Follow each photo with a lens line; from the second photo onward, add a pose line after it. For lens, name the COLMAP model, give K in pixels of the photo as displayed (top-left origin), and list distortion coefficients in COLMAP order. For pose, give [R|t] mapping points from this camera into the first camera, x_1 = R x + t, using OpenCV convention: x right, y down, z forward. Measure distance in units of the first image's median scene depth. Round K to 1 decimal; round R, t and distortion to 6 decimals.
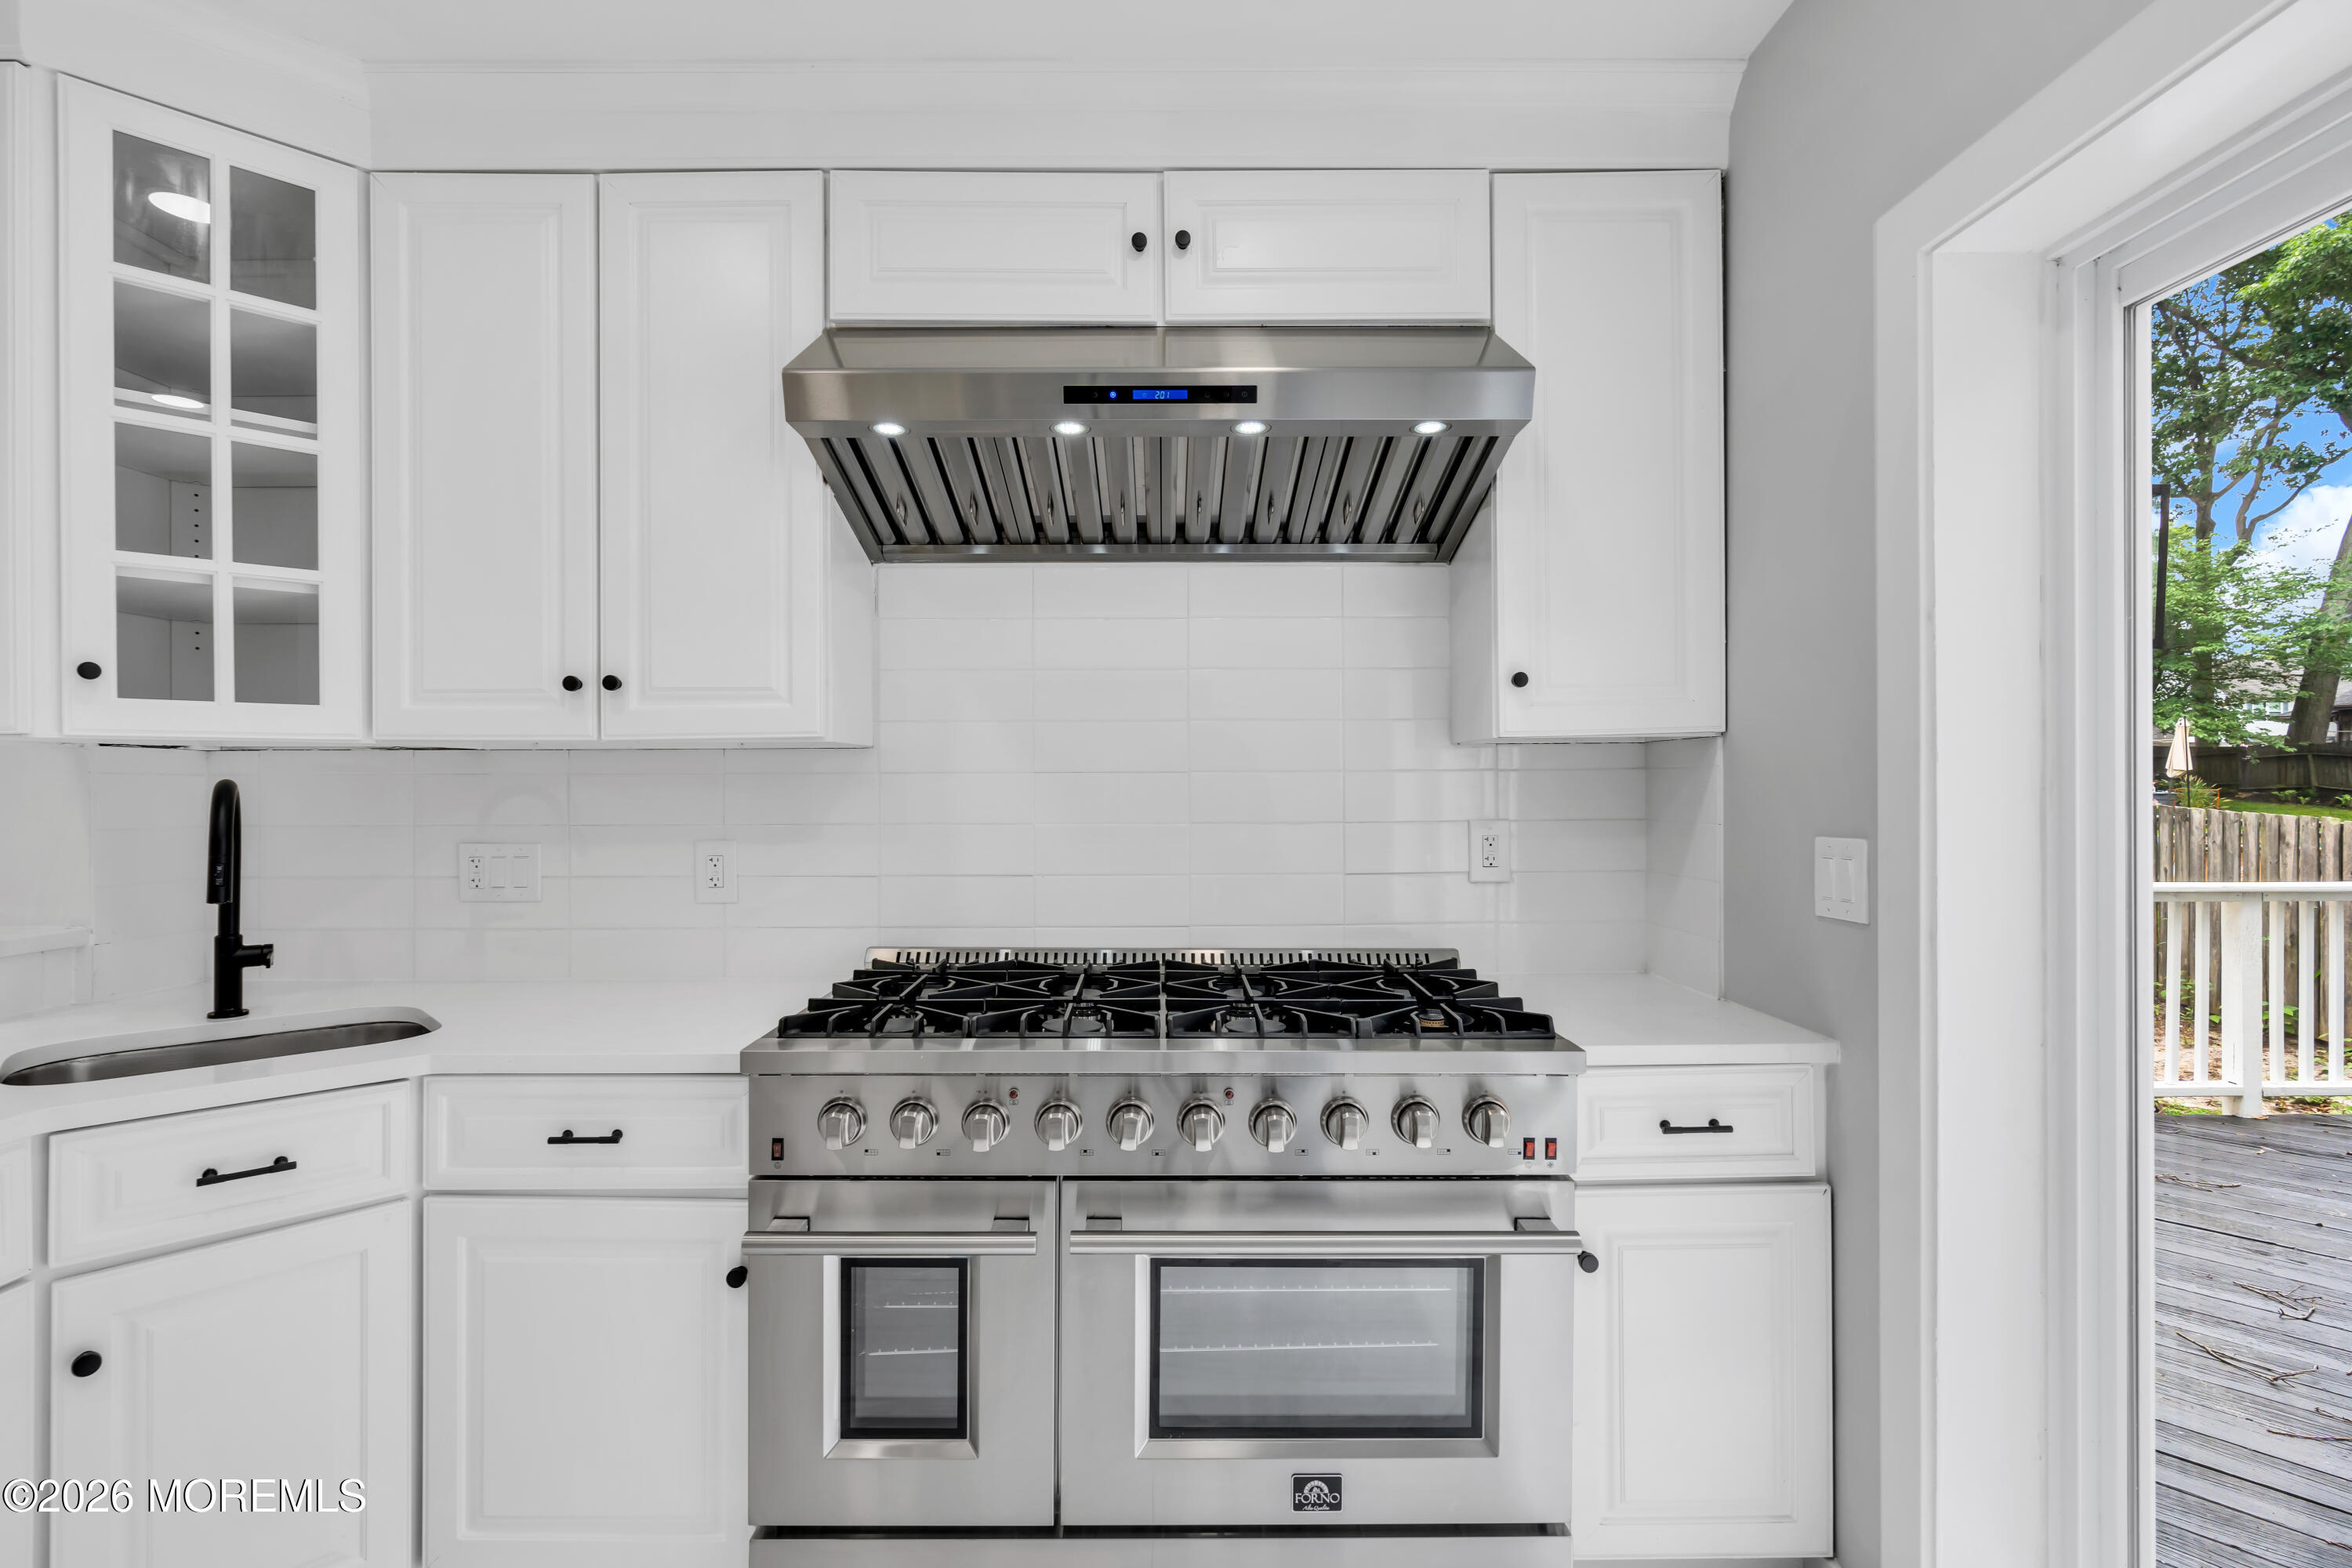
lens RADIAL K [[1083.1, 0, 1171.5], [0, 1083.1, 796.3], [0, 0, 1]] dist [-0.004260, 0.001364]
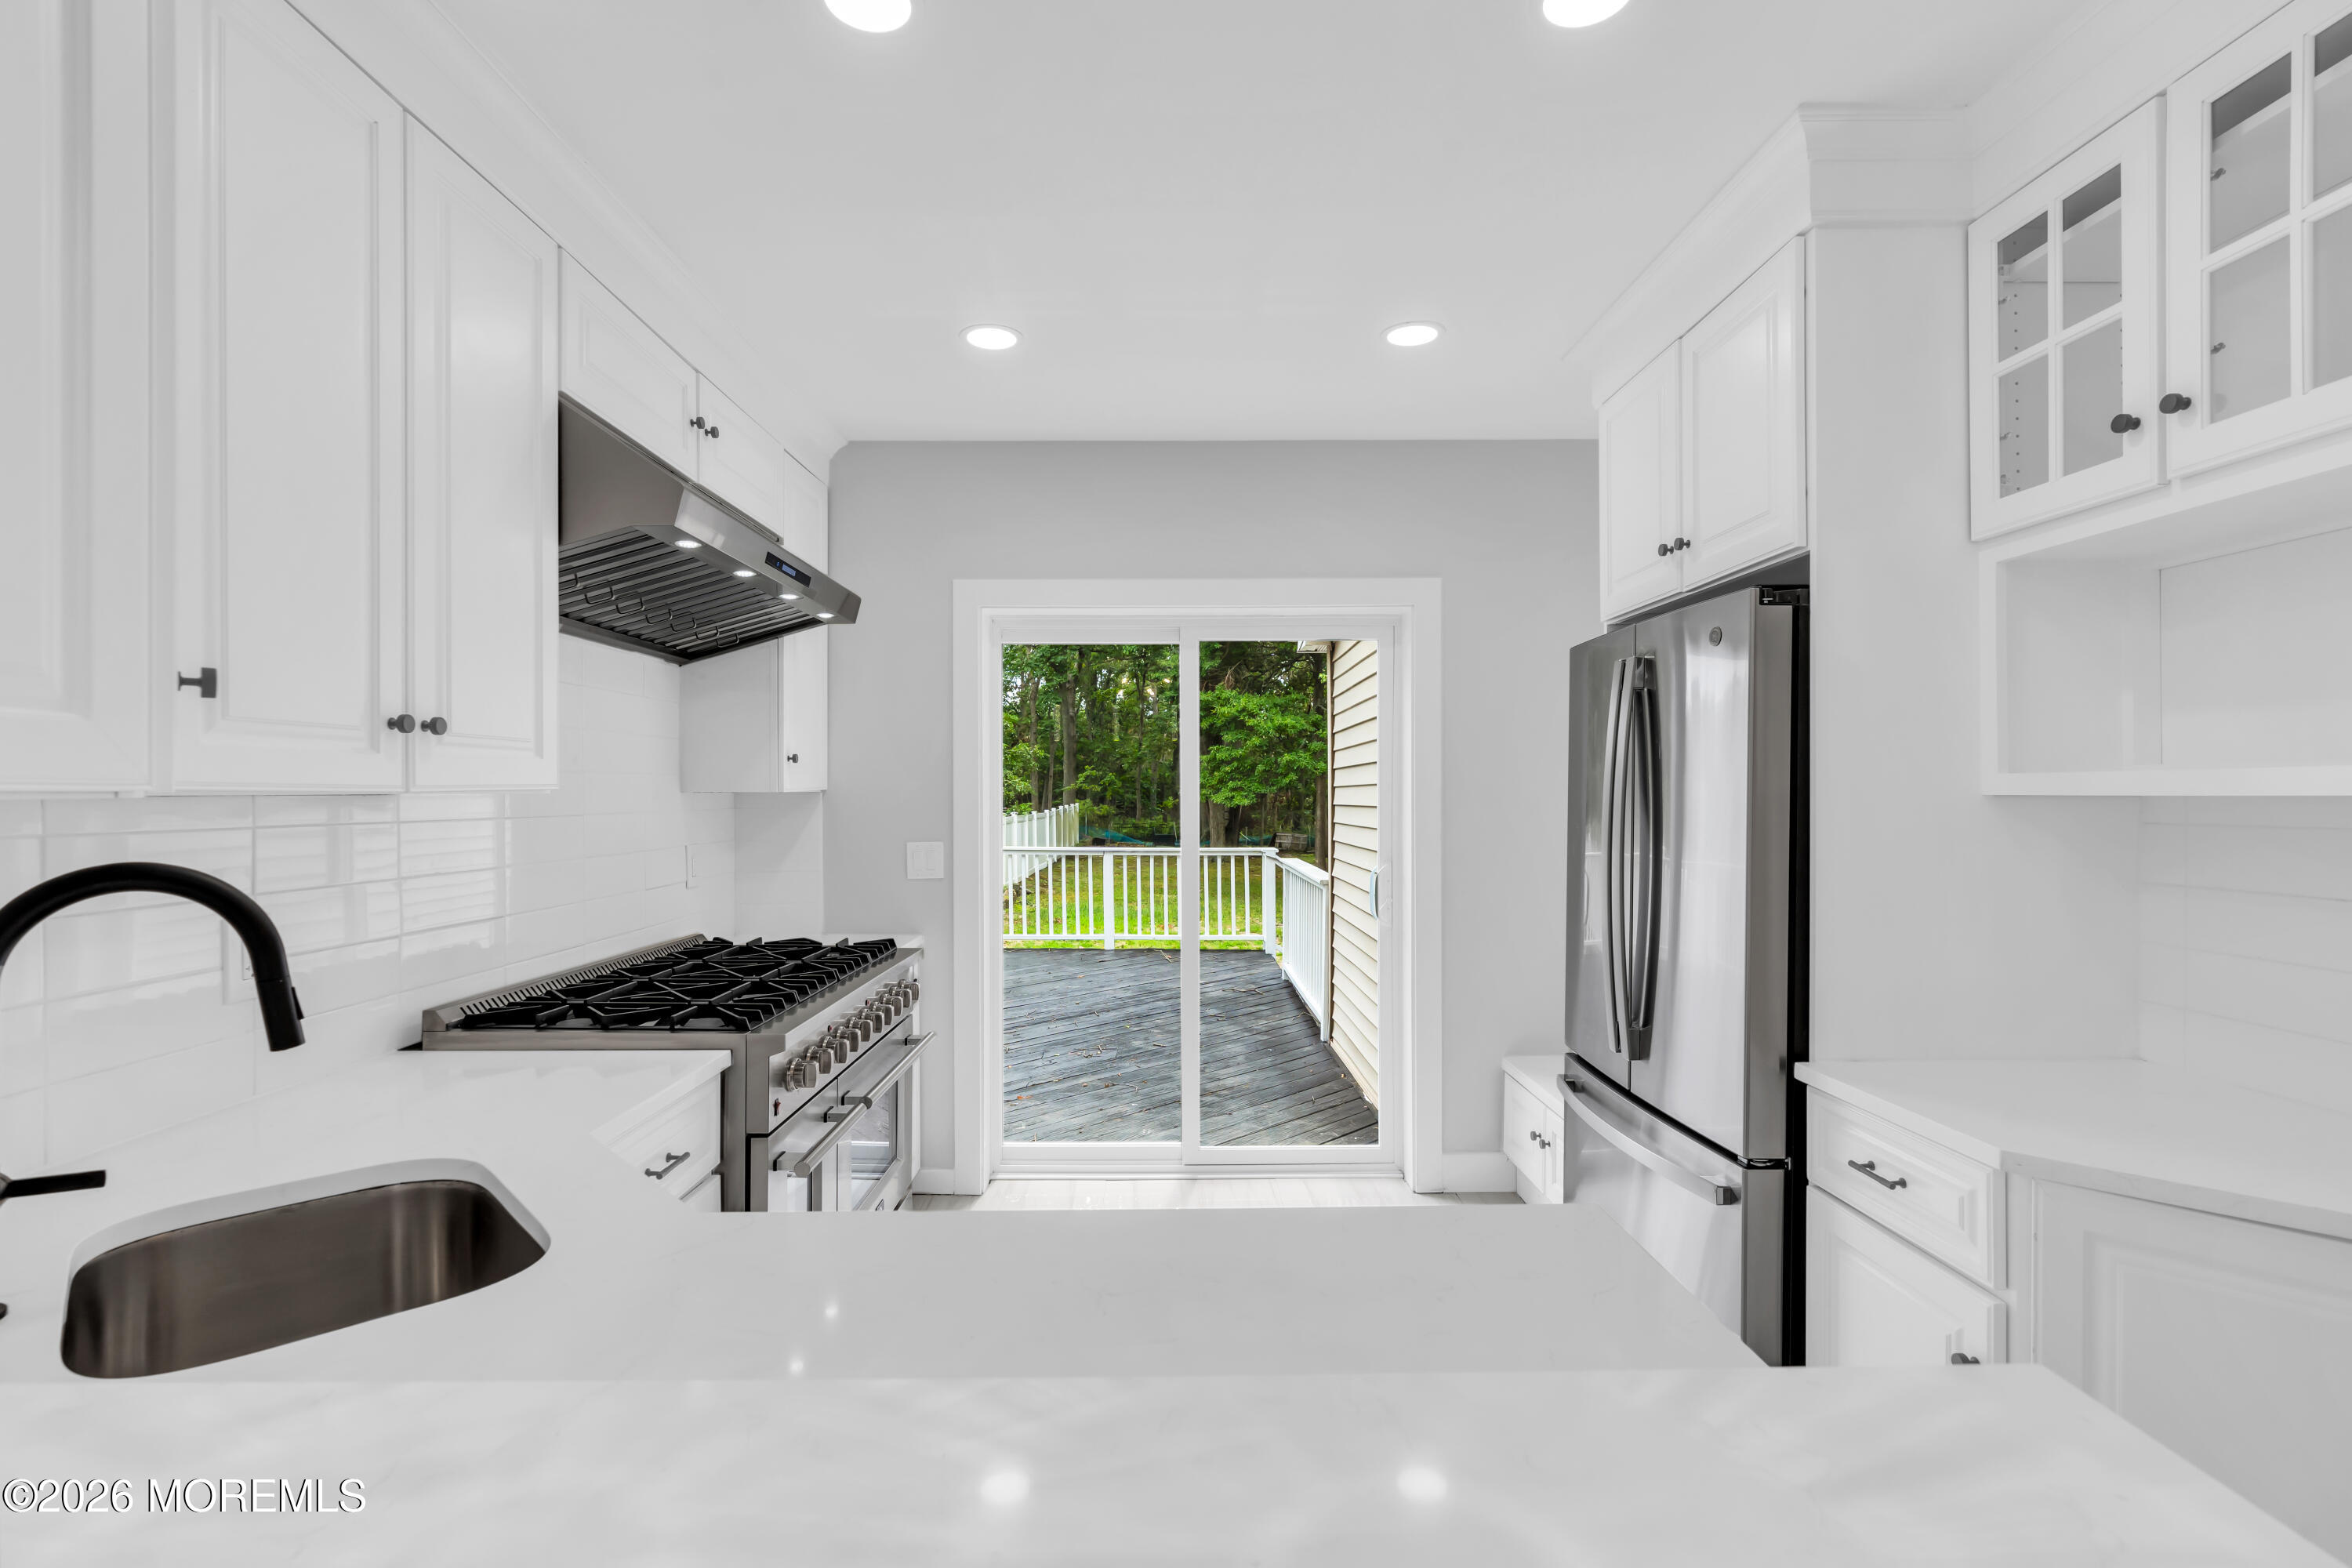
lens RADIAL K [[1083.1, 0, 1171.5], [0, 1083.1, 796.3], [0, 0, 1]] dist [-0.004260, 0.001364]
pose [[-0.000680, -0.000055, 1.000000, -1.420420], [0.012635, 0.999920, 0.000063, -0.043987], [-0.999920, 0.012635, -0.000679, 0.437437]]
